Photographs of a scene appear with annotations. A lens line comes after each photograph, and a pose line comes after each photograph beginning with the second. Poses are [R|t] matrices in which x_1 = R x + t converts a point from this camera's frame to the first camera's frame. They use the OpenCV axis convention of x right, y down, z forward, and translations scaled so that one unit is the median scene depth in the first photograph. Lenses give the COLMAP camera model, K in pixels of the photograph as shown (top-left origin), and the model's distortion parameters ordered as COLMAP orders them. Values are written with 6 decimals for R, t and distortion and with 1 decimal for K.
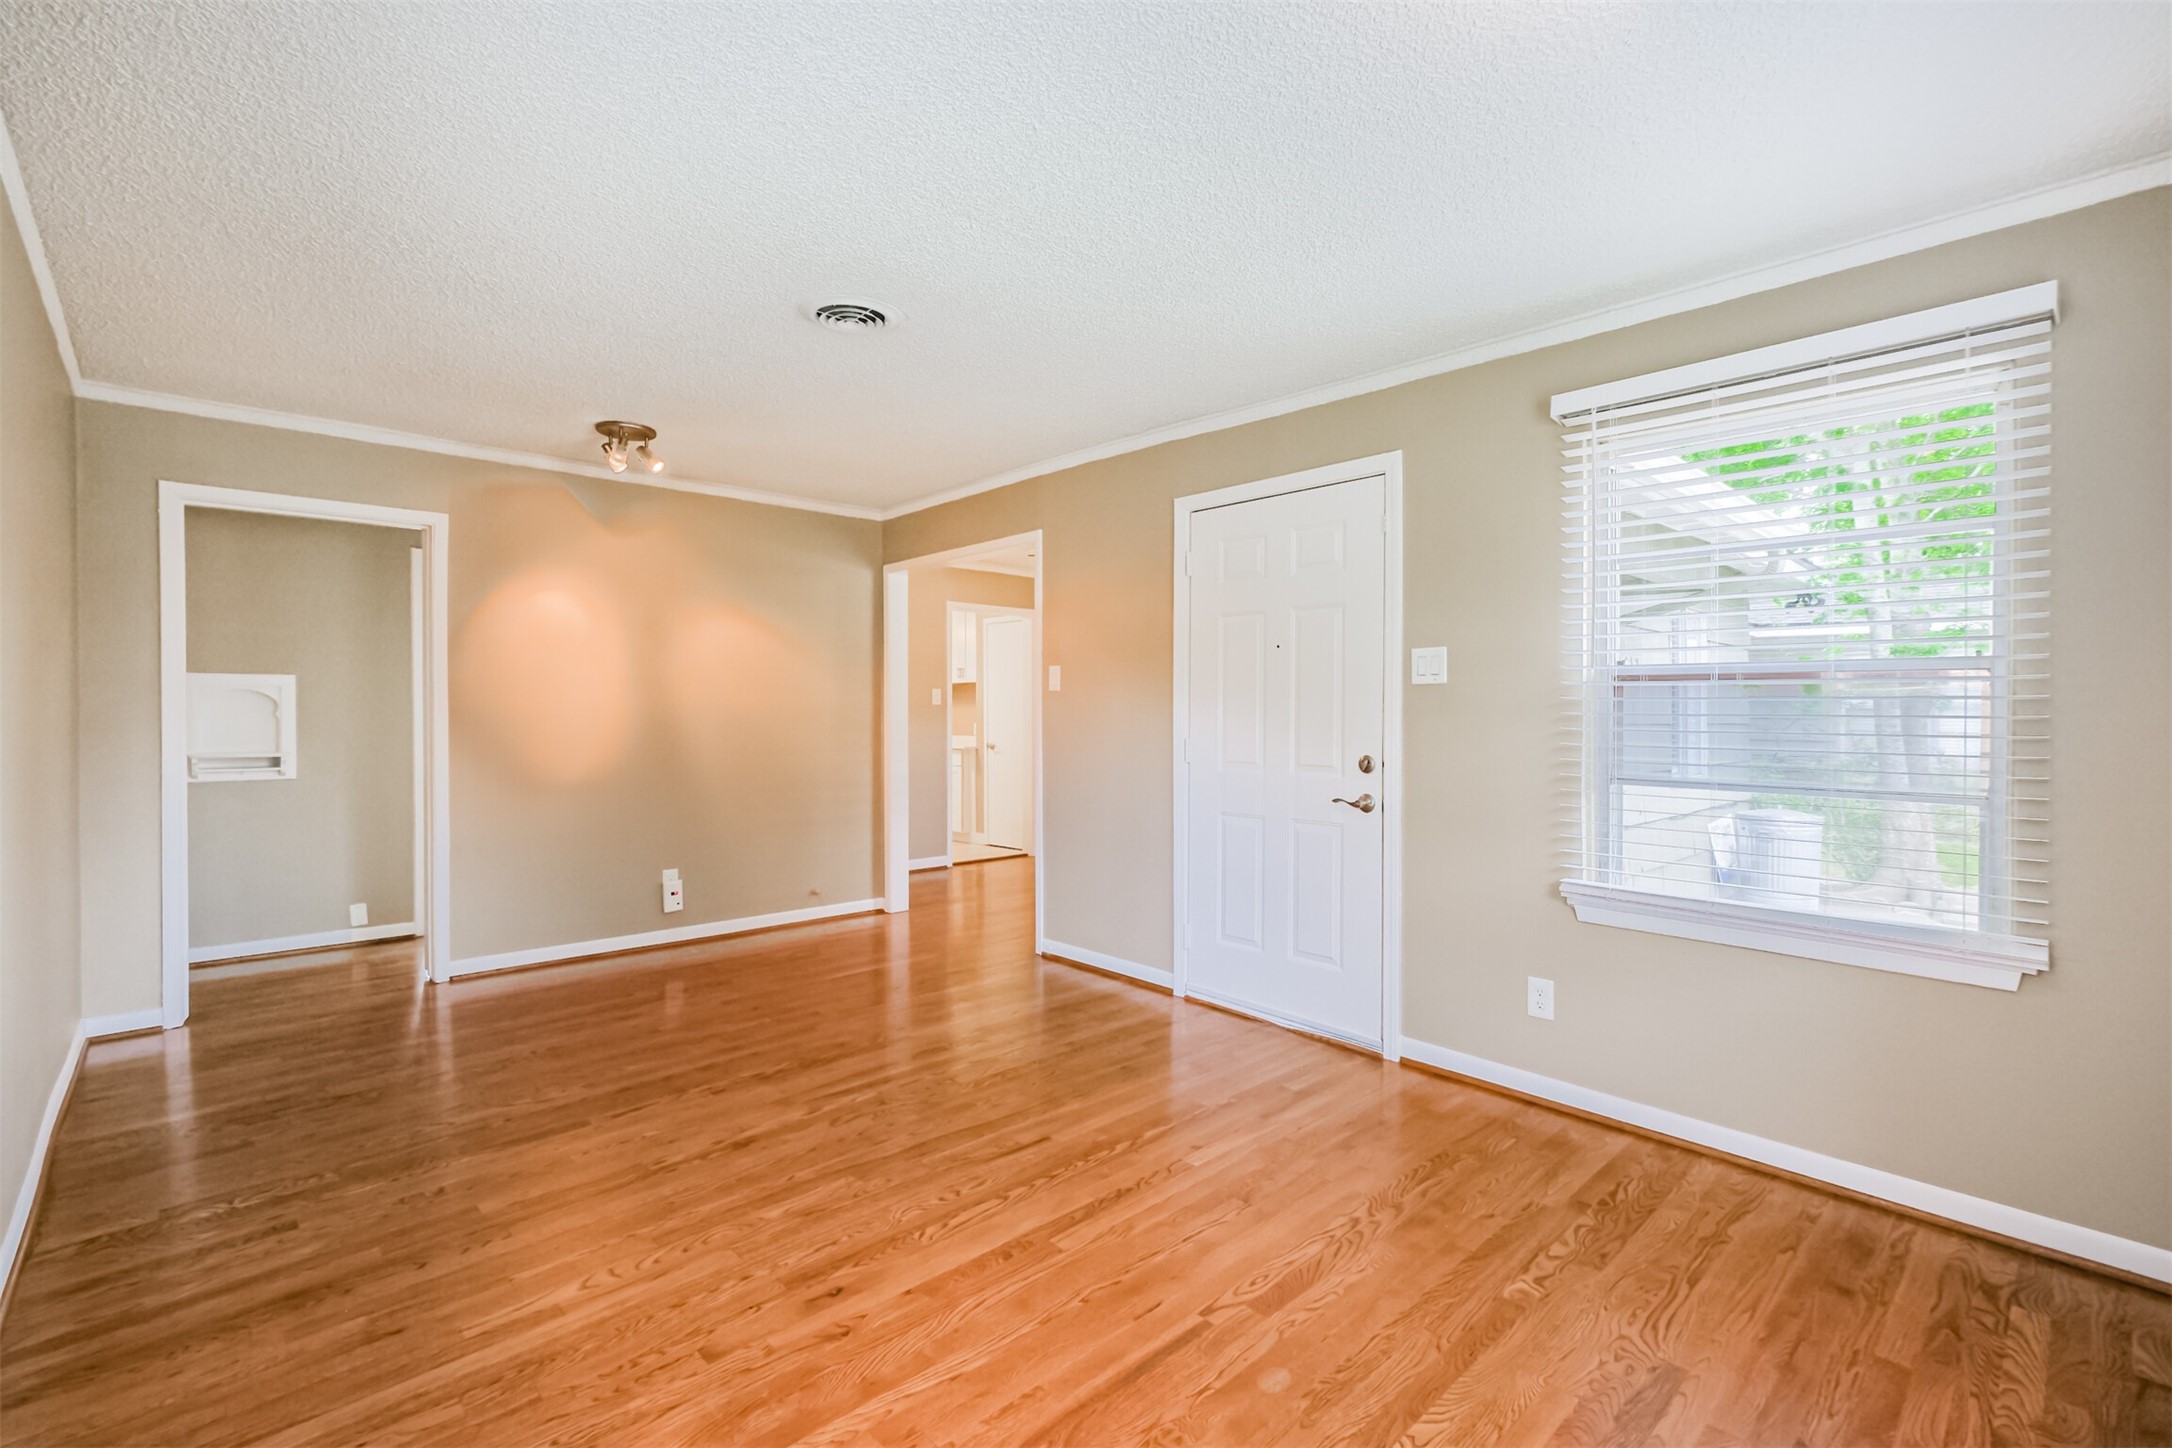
lens RADIAL K [[976.6, 0, 1086.0], [0, 976.6, 724.0], [0, 0, 1]] dist [-0.000485, -0.000057]
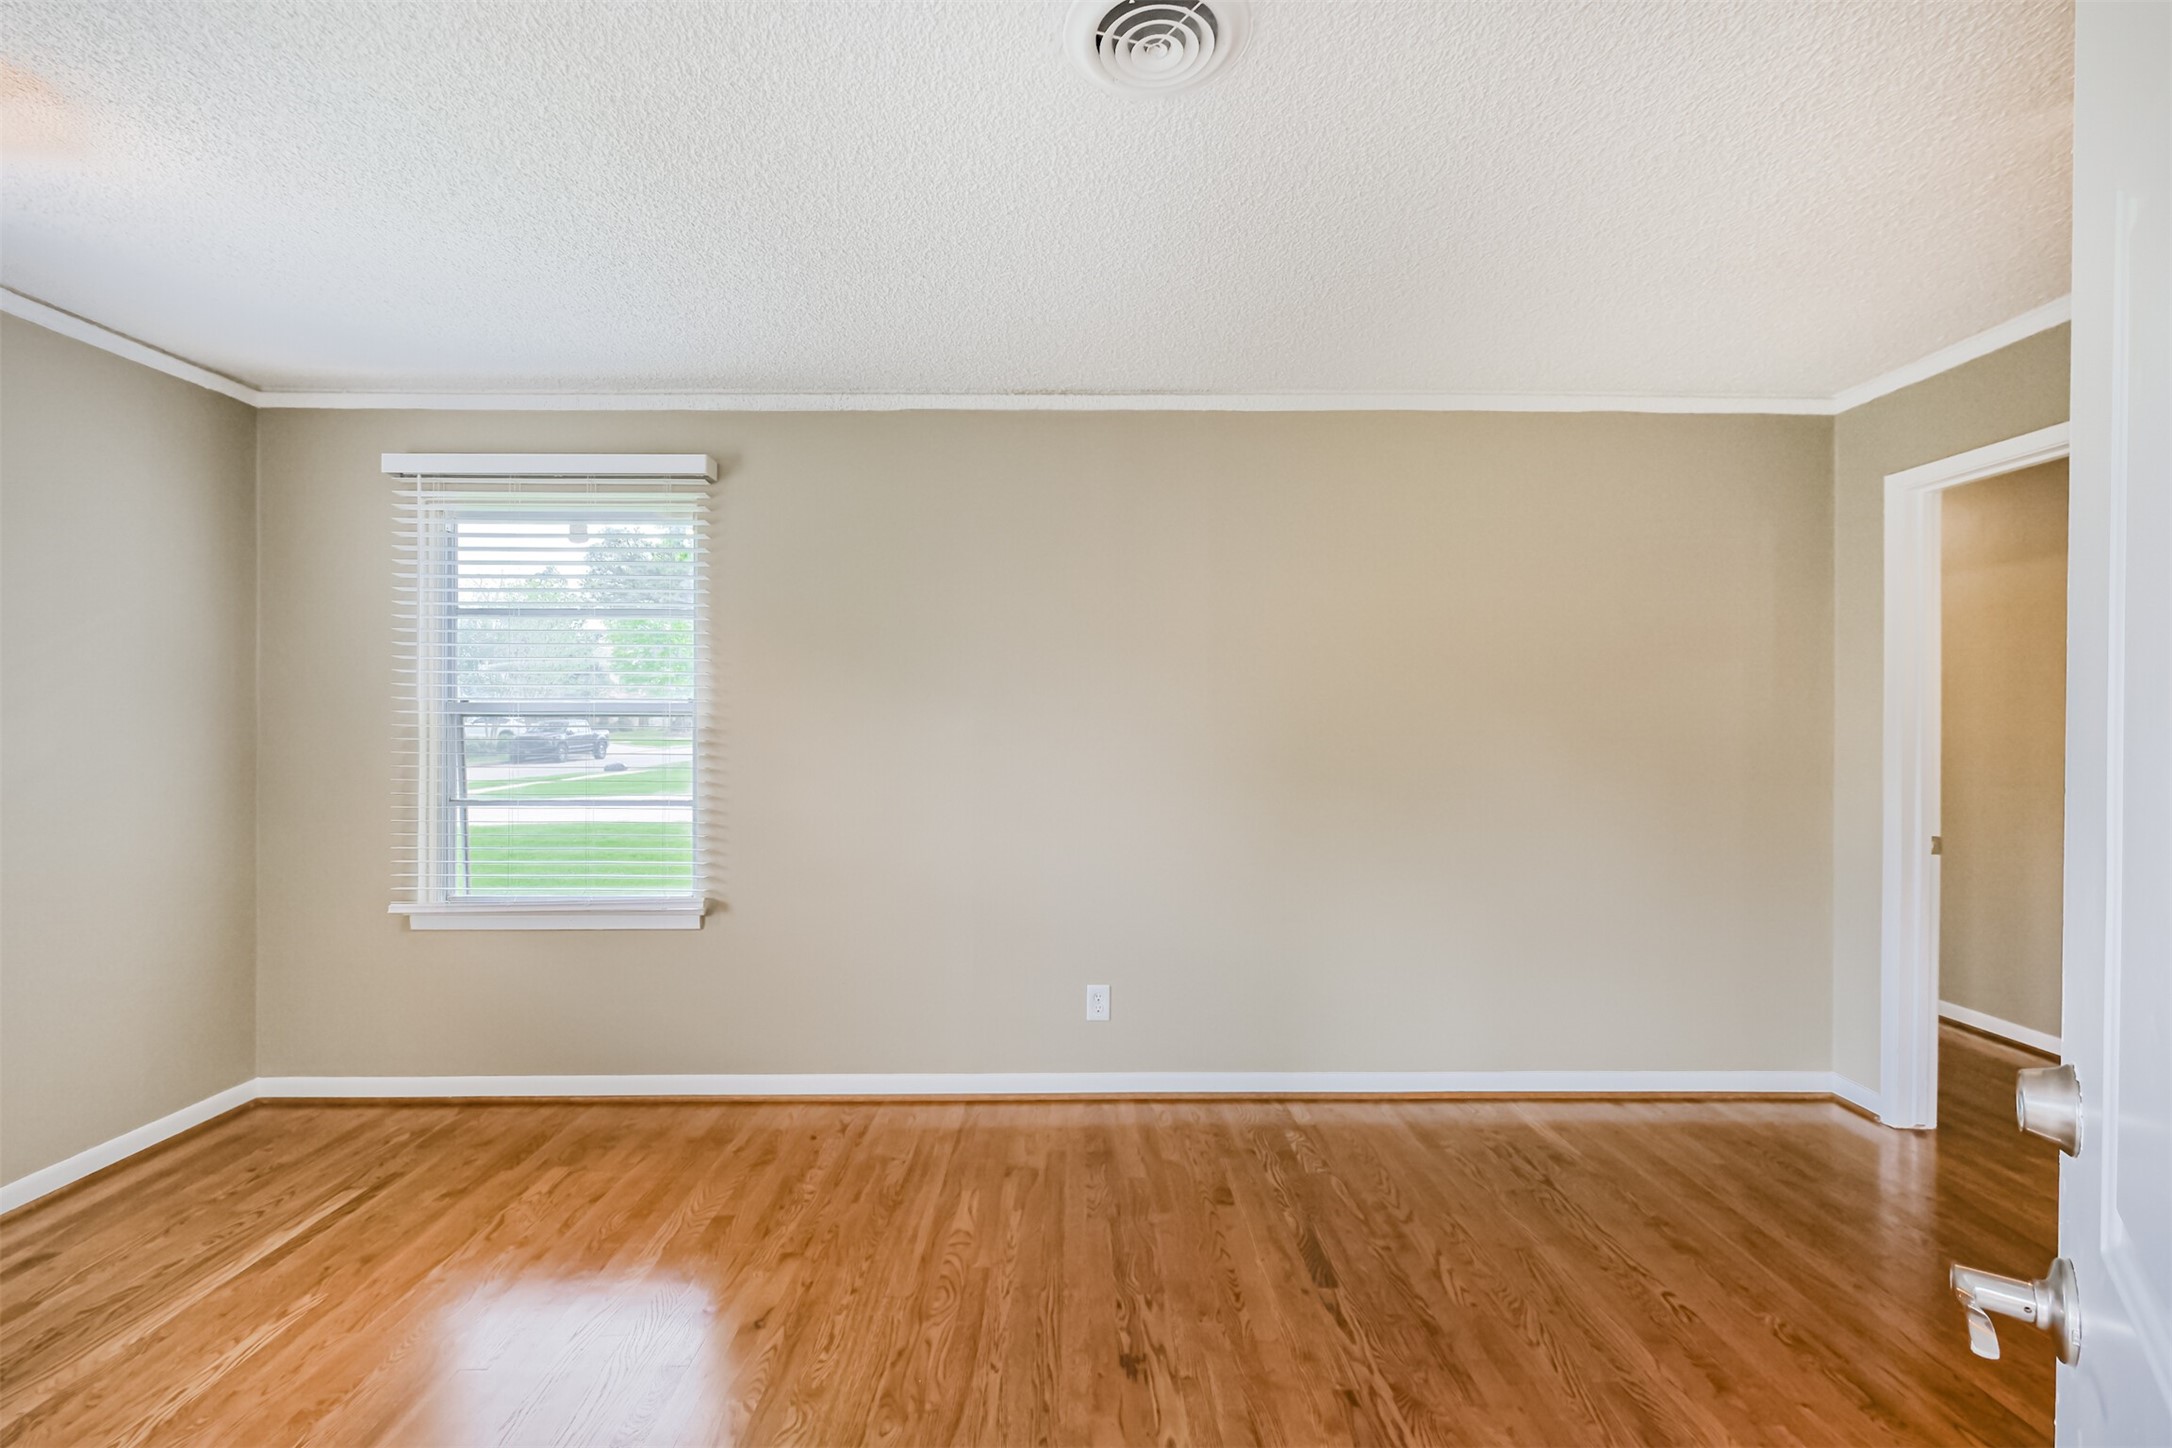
lens RADIAL K [[961.2, 0, 1086.0], [0, 961.2, 724.0], [0, 0, 1]] dist [0.000498, 0.000136]
pose [[-0.671475, 0.000498, -0.741027, 0.170190], [-0.012804, 0.999843, 0.012274, -0.041691], [0.740916, 0.017730, -0.671363, 1.269486]]
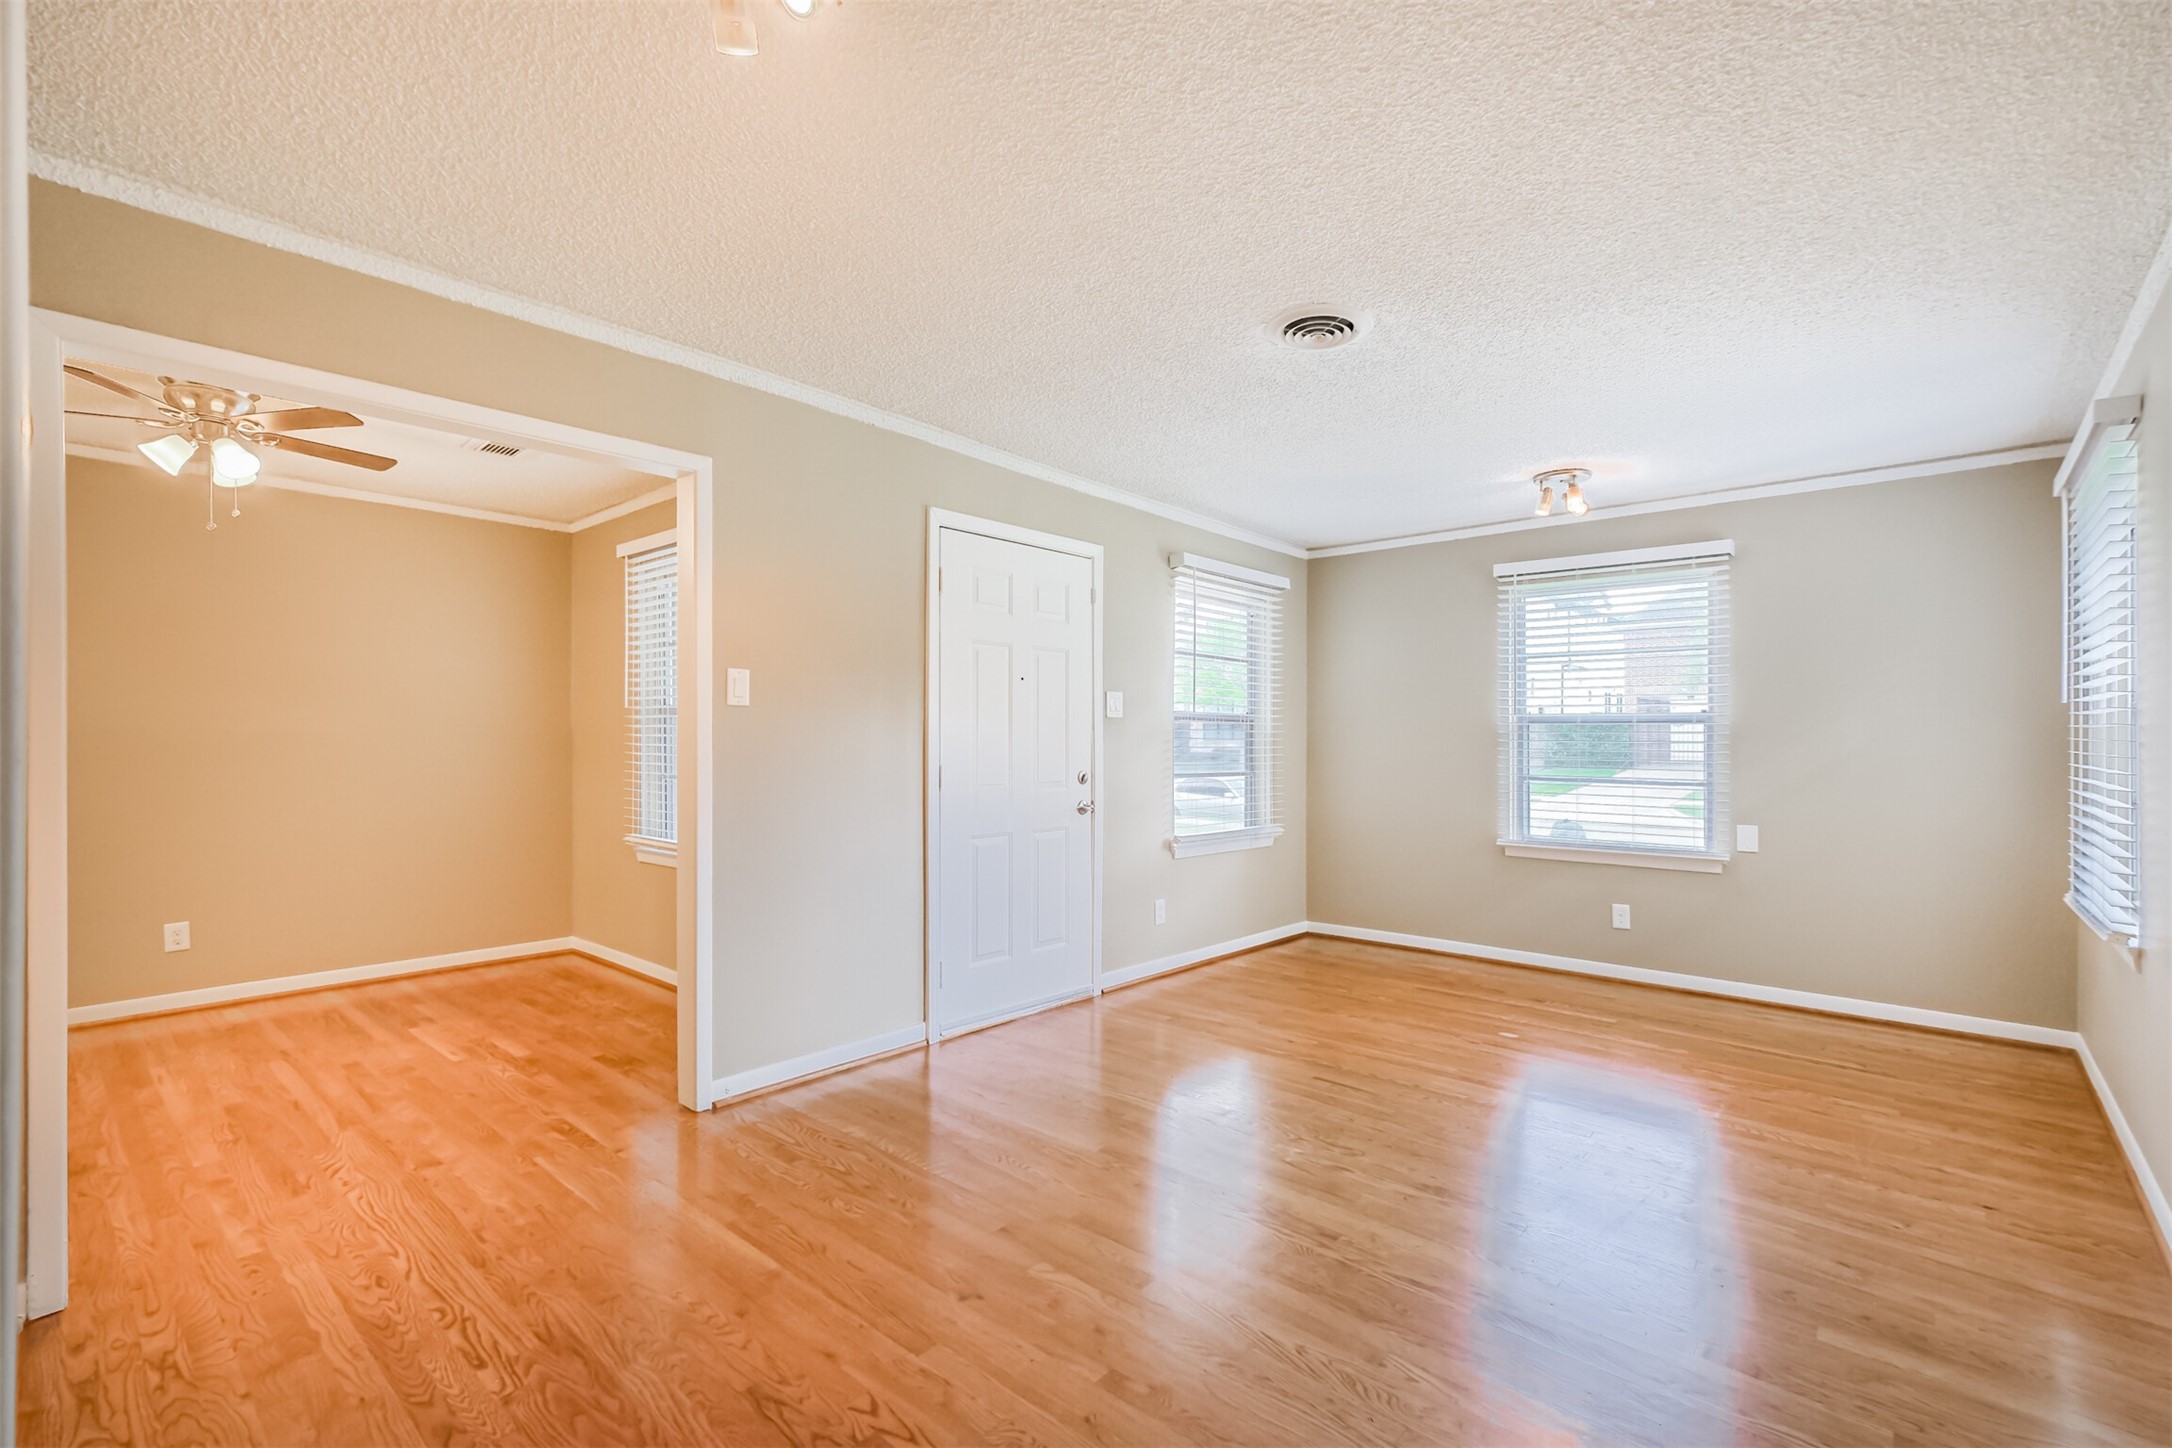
lens RADIAL K [[950.1, 0, 1100.3], [0, 950.1, 736.3], [0, 0, 1]] dist [0.002018, 0.000143]
pose [[-0.107624, 0.002110, 0.994189, -1.096470], [0.007764, 0.999969, -0.001282, -0.012928], [-0.994161, 0.007581, -0.107637, 1.254935]]
